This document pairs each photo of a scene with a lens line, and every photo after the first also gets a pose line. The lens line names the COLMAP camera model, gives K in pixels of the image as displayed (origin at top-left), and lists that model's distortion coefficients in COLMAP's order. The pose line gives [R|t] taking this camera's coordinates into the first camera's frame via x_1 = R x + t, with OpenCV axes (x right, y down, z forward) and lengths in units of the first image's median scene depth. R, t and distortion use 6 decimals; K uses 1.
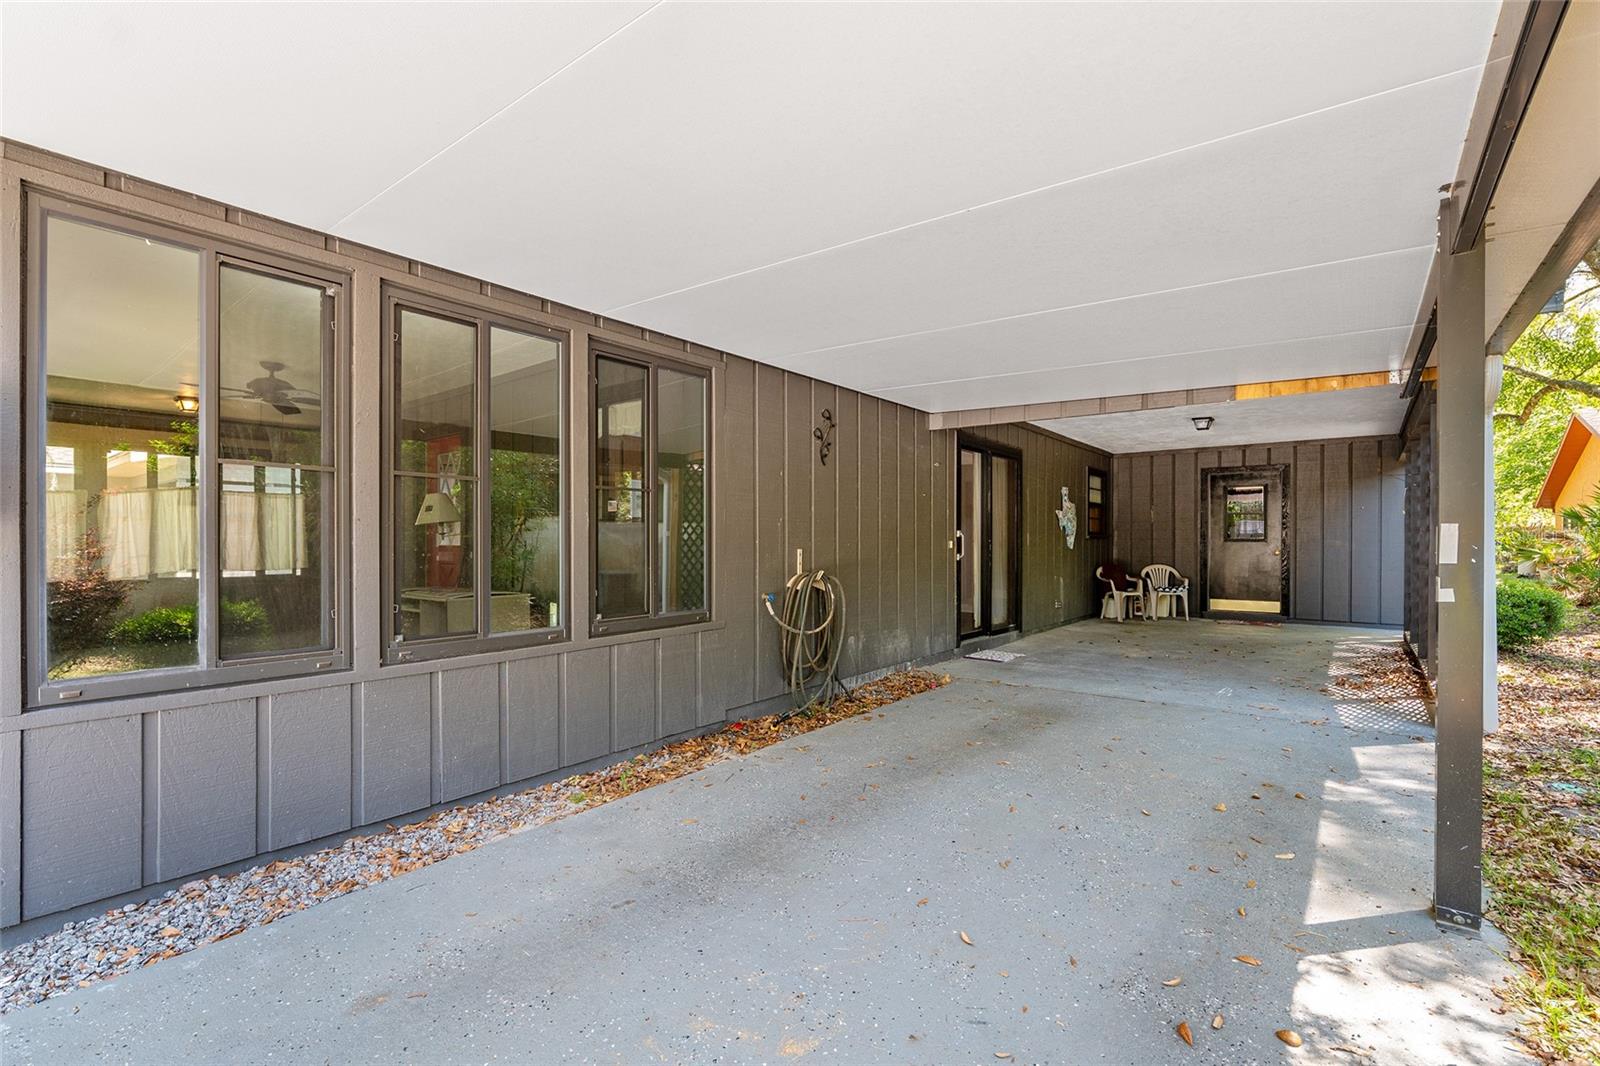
lens RADIAL K [[689.3, 0, 796.8], [0, 689.3, 546.0], [0, 0, 1]] dist [-0.007251, -0.000246]
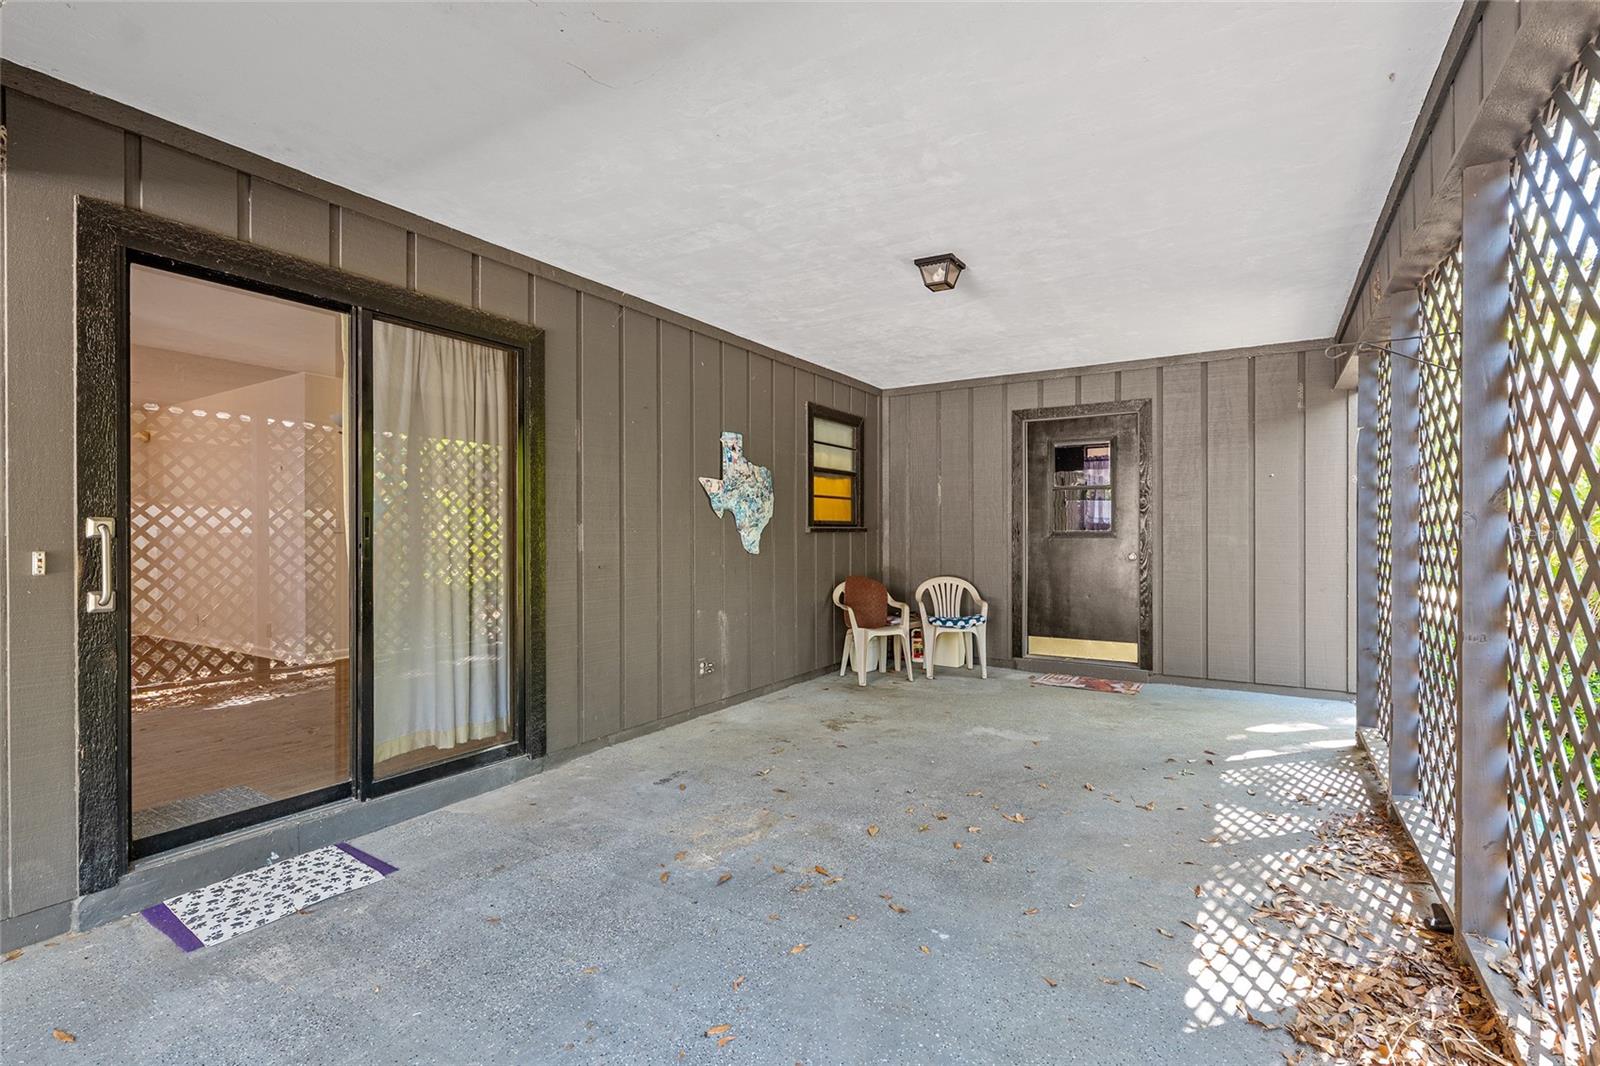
lens RADIAL K [[713.8, 0, 802.5], [0, 713.8, 534.0], [0, 0, 1]] dist [-0.000727, -0.001312]
pose [[0.993294, -0.005387, 0.115489, 0.359029], [0.005872, 0.999975, -0.003867, -0.008128], [-0.115465, 0.004519, 0.993301, 0.444225]]
